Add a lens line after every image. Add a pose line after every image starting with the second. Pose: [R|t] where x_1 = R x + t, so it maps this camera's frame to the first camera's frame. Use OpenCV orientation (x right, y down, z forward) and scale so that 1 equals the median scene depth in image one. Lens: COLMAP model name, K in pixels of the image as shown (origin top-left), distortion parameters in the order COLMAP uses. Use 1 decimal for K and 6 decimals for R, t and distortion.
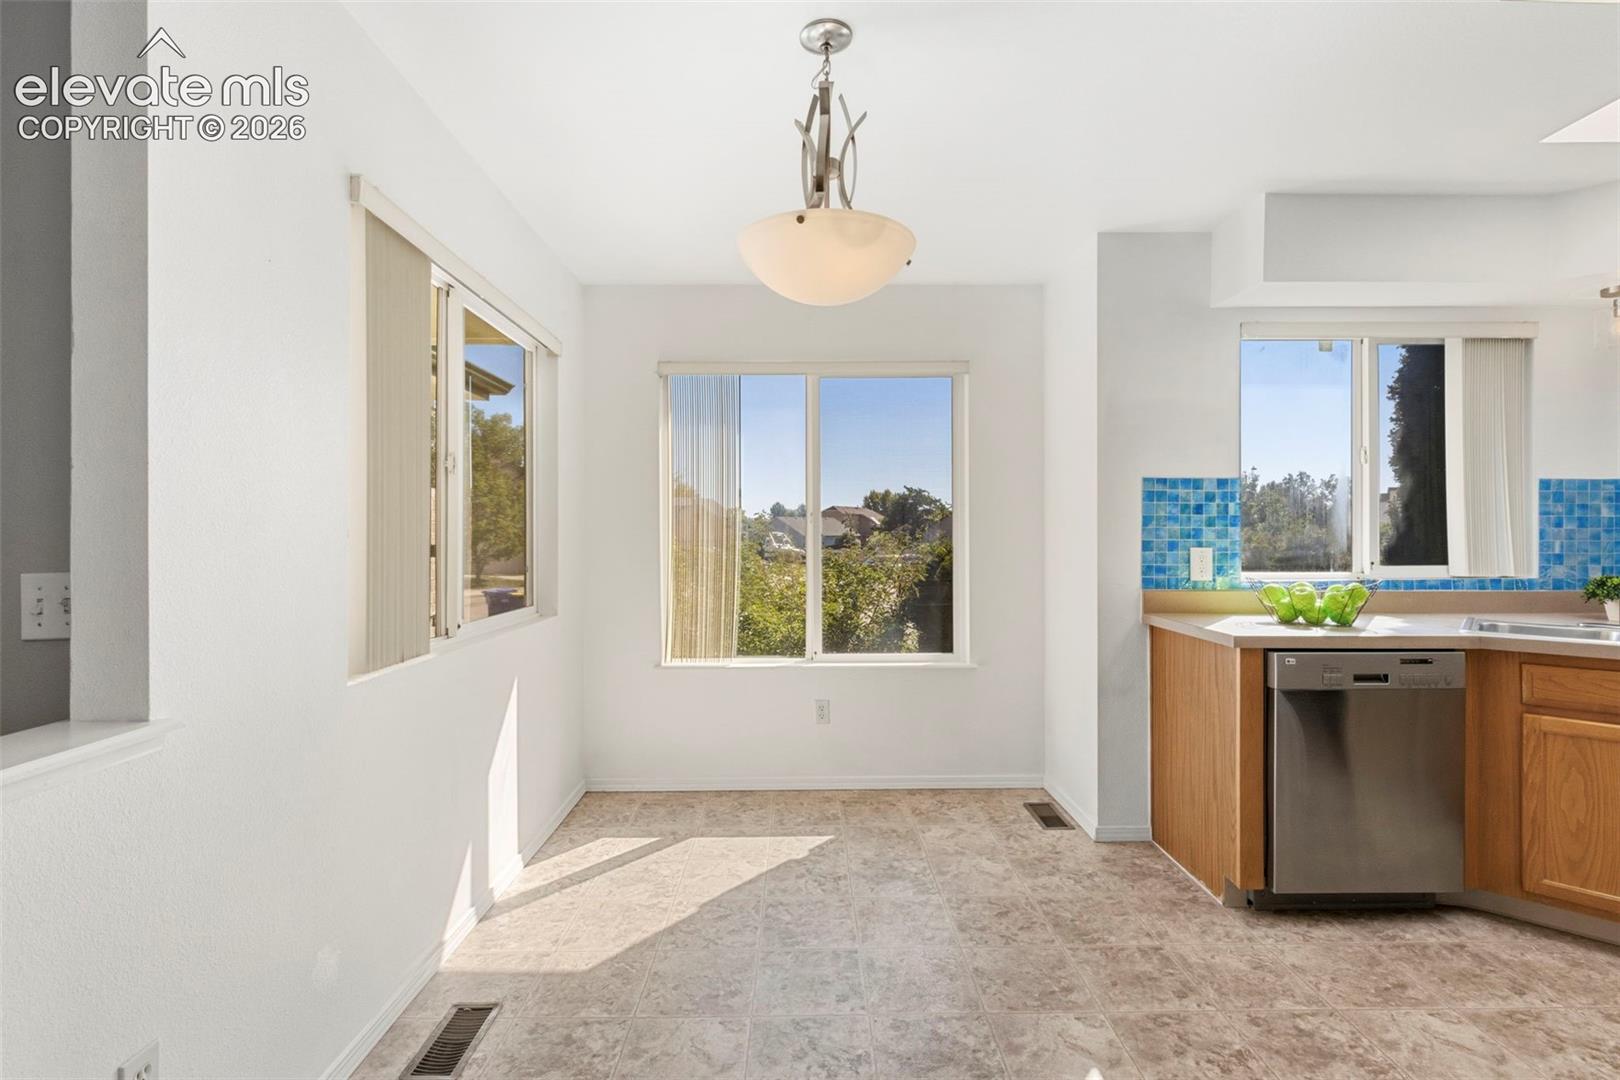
lens RADIAL K [[733.0, 0, 808.9], [0, 733.0, 534.0], [0, 0, 1]] dist [0.003742, 0.000312]
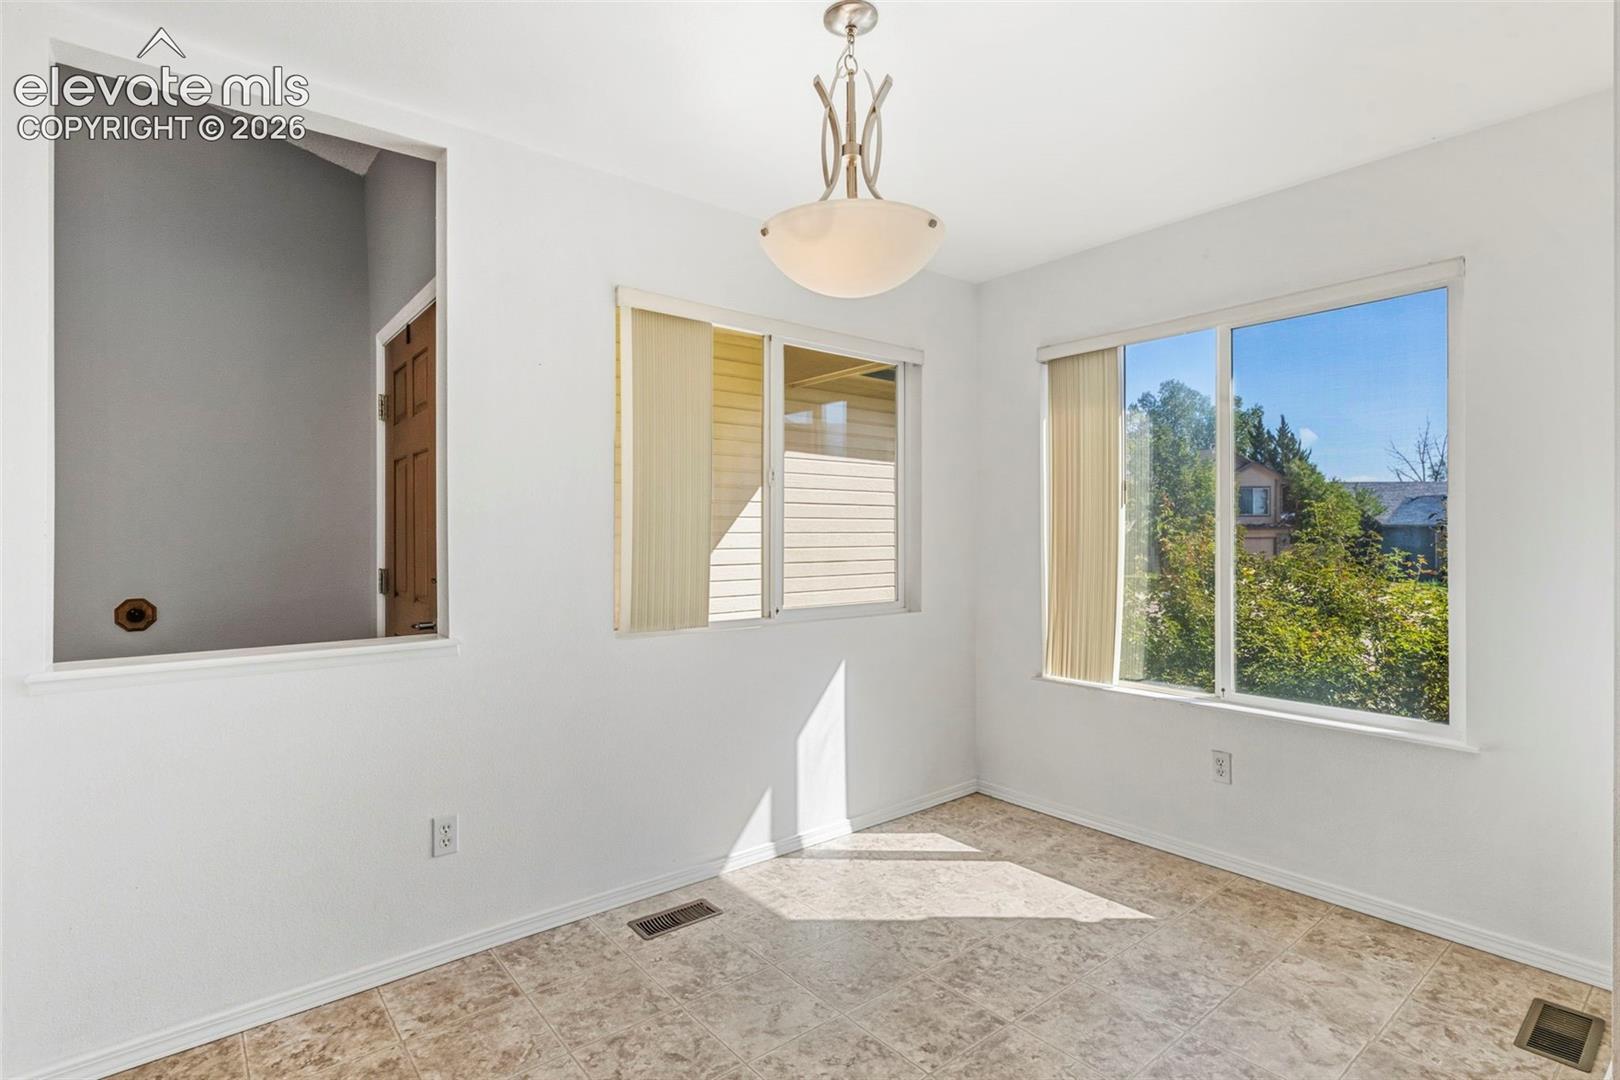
lens RADIAL K [[786.7, 0, 809.6], [0, 786.7, 532.9], [0, 0, 1]] dist [-0.001318, -0.000595]
pose [[0.625148, -0.002144, -0.780503, 0.482121], [0.003858, 0.999992, 0.000343, -0.003914], [0.780497, -0.003226, 0.625152, 0.189240]]
